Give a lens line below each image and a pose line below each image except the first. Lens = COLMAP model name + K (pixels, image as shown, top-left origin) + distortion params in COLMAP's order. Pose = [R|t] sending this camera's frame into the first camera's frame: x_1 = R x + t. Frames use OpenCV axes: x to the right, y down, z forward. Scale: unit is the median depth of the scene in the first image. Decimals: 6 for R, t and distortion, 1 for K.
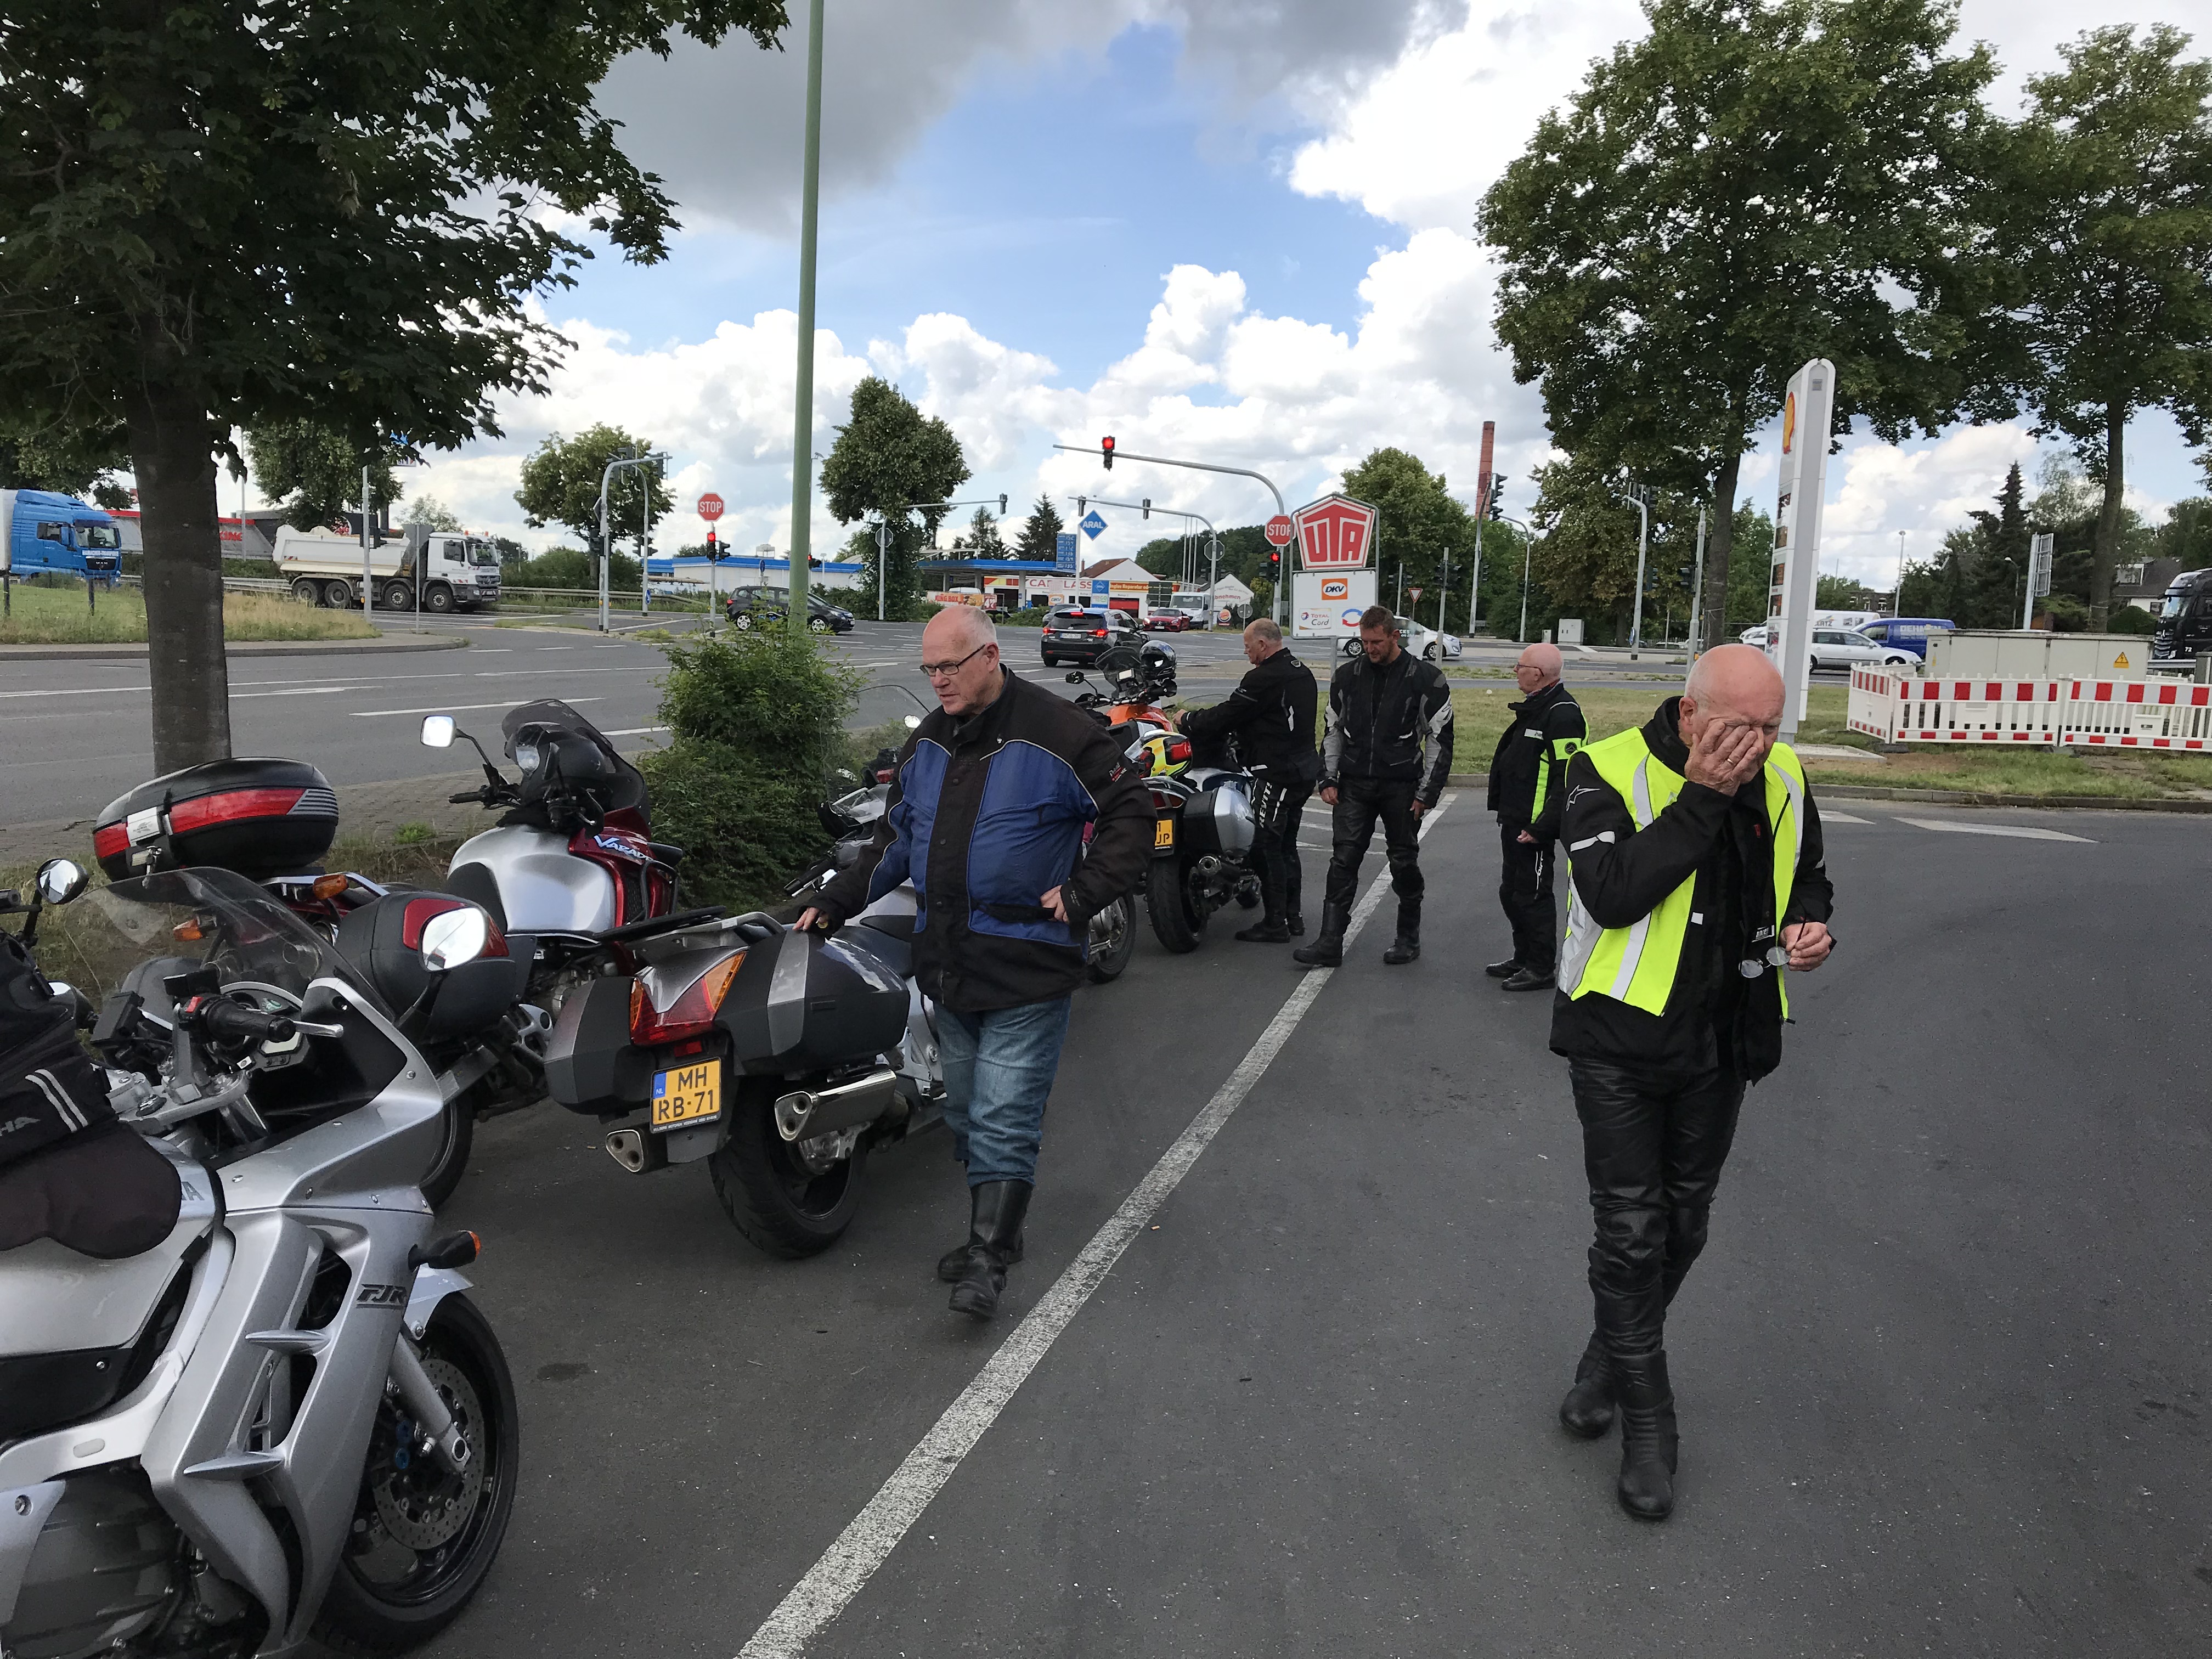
lens RADIAL K [[1803.7, 0, 1106.0], [0, 1803.7, 829.5], [0, 0, 1]] dist [0.084674, -0.134497]
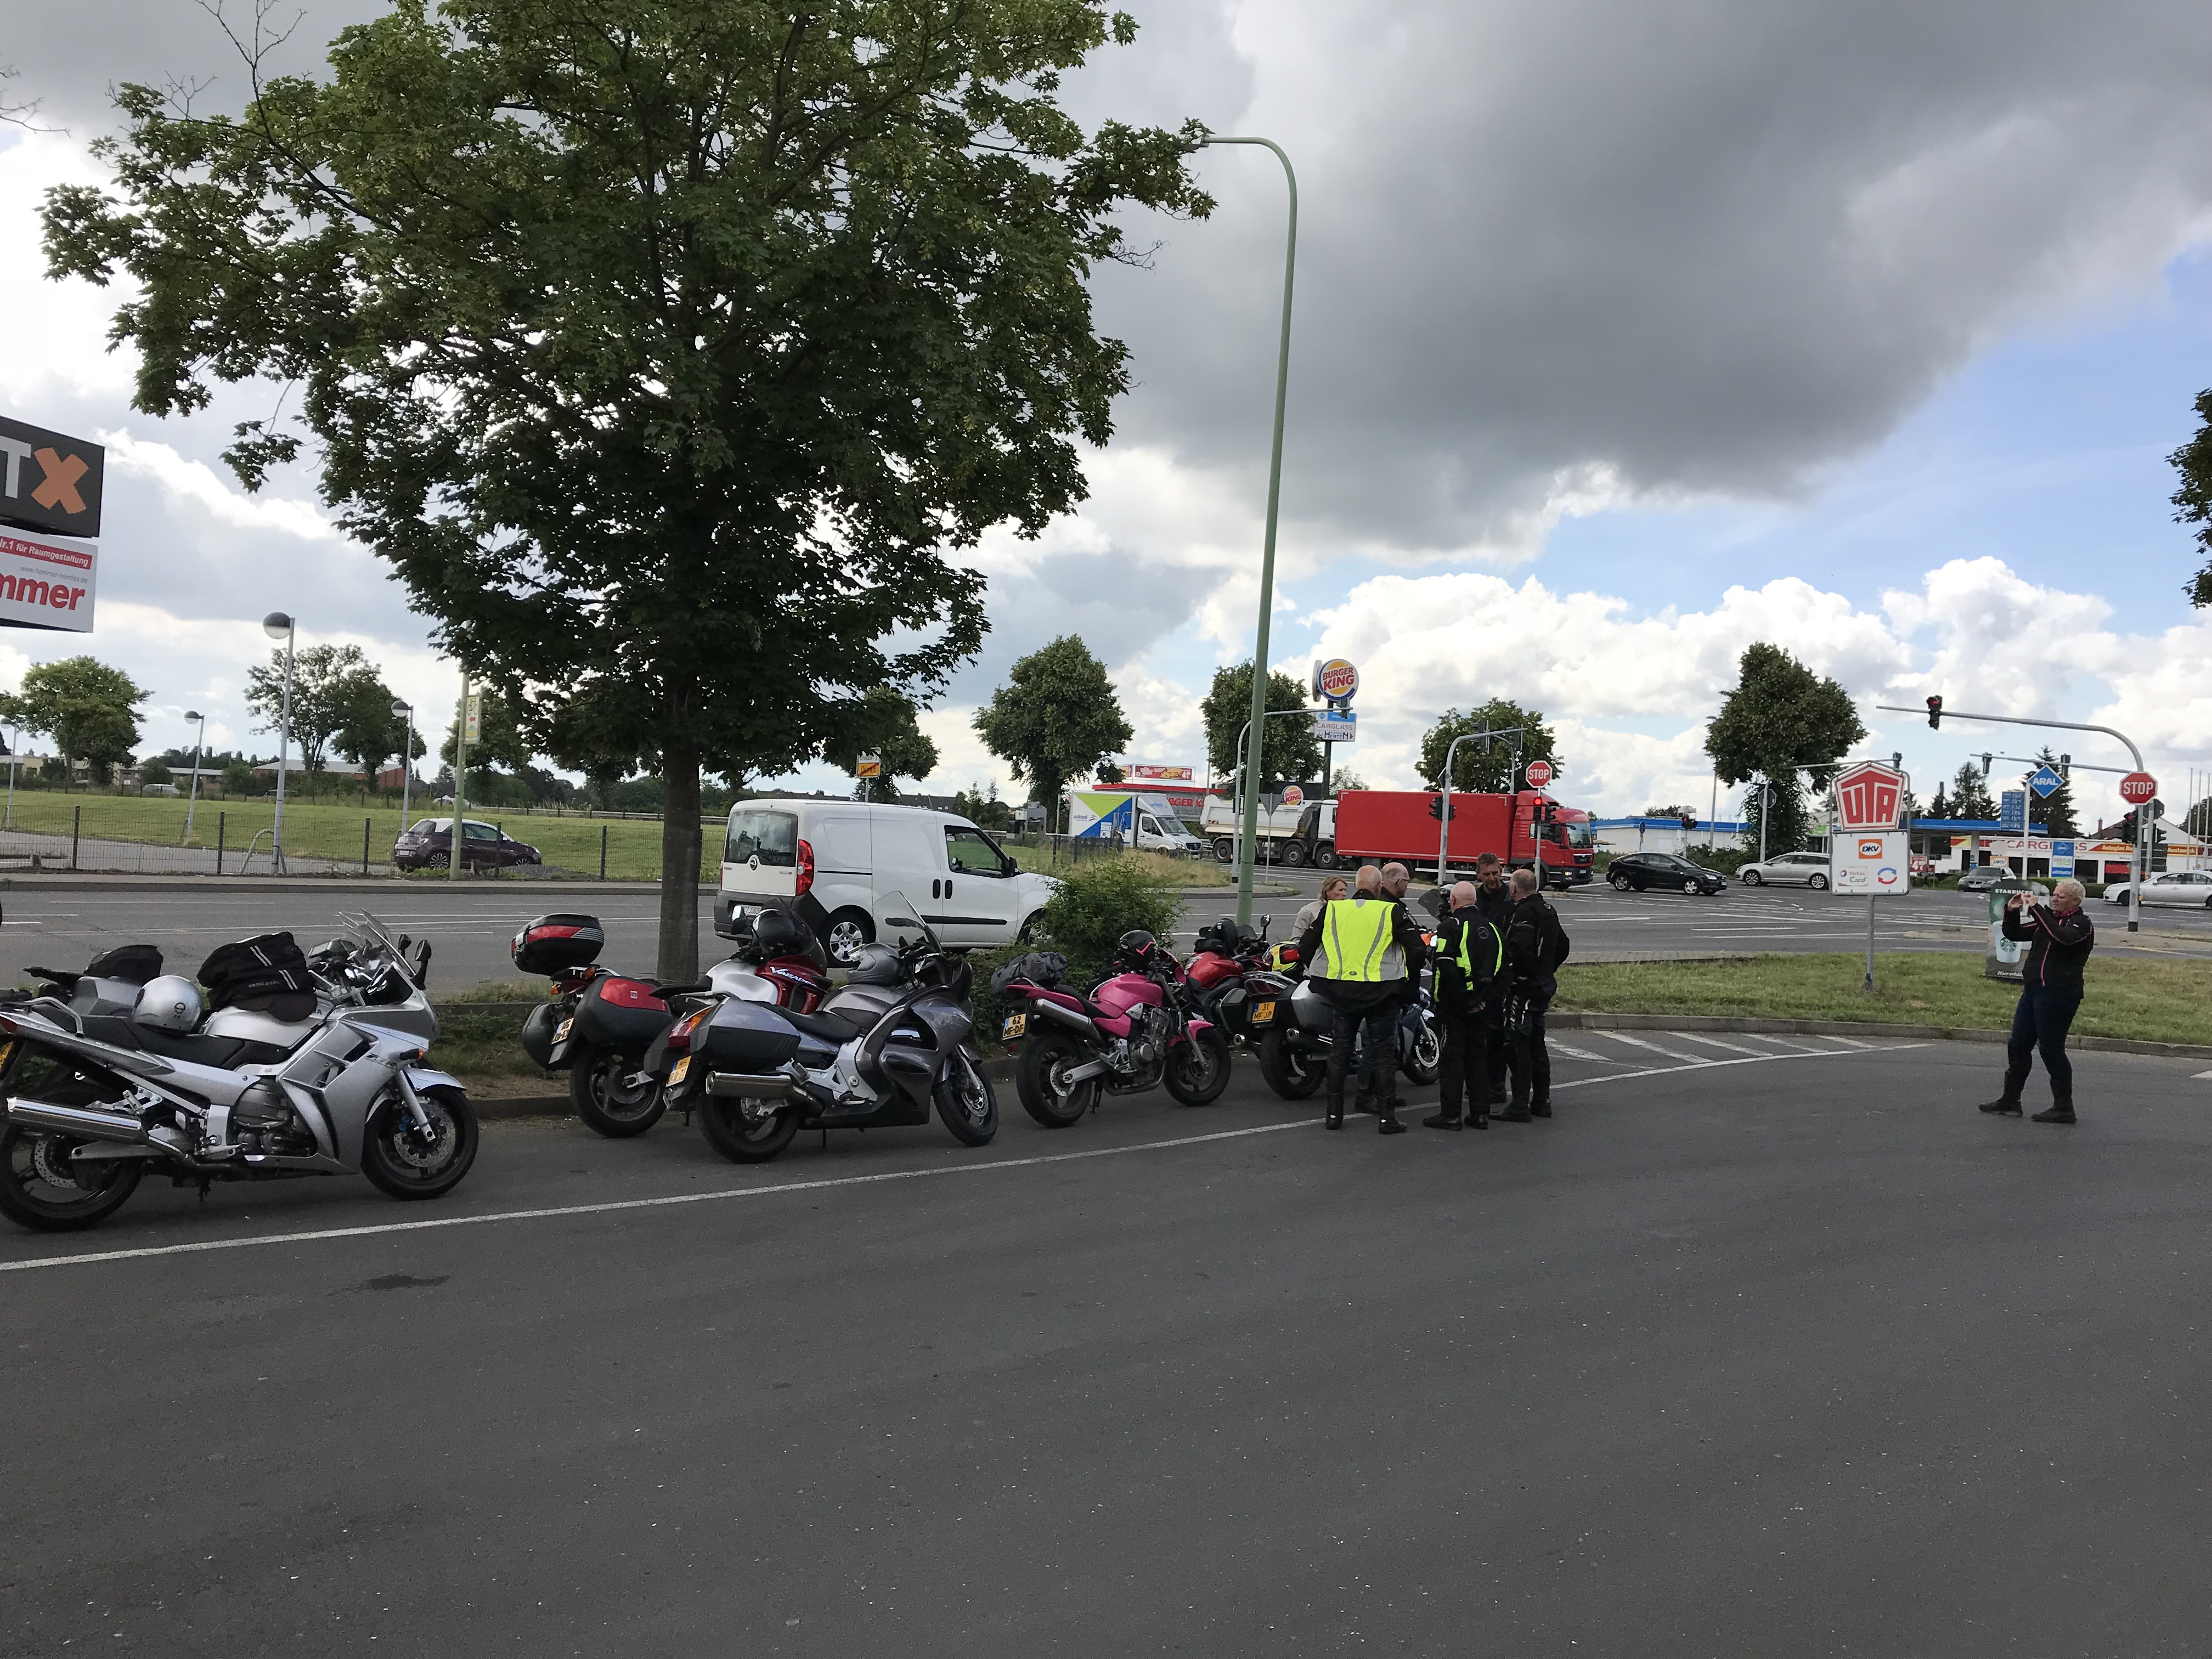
lens RADIAL K [[1835.5, 0, 1106.0], [0, 1835.5, 829.5], [0, 0, 1]] dist [0.034861, -0.008582]
pose [[0.854350, 0.000558, -0.519698, 0.095214], [-0.074505, 0.989801, -0.121419, 0.006340], [0.514330, 0.142454, 0.845678, -0.045223]]
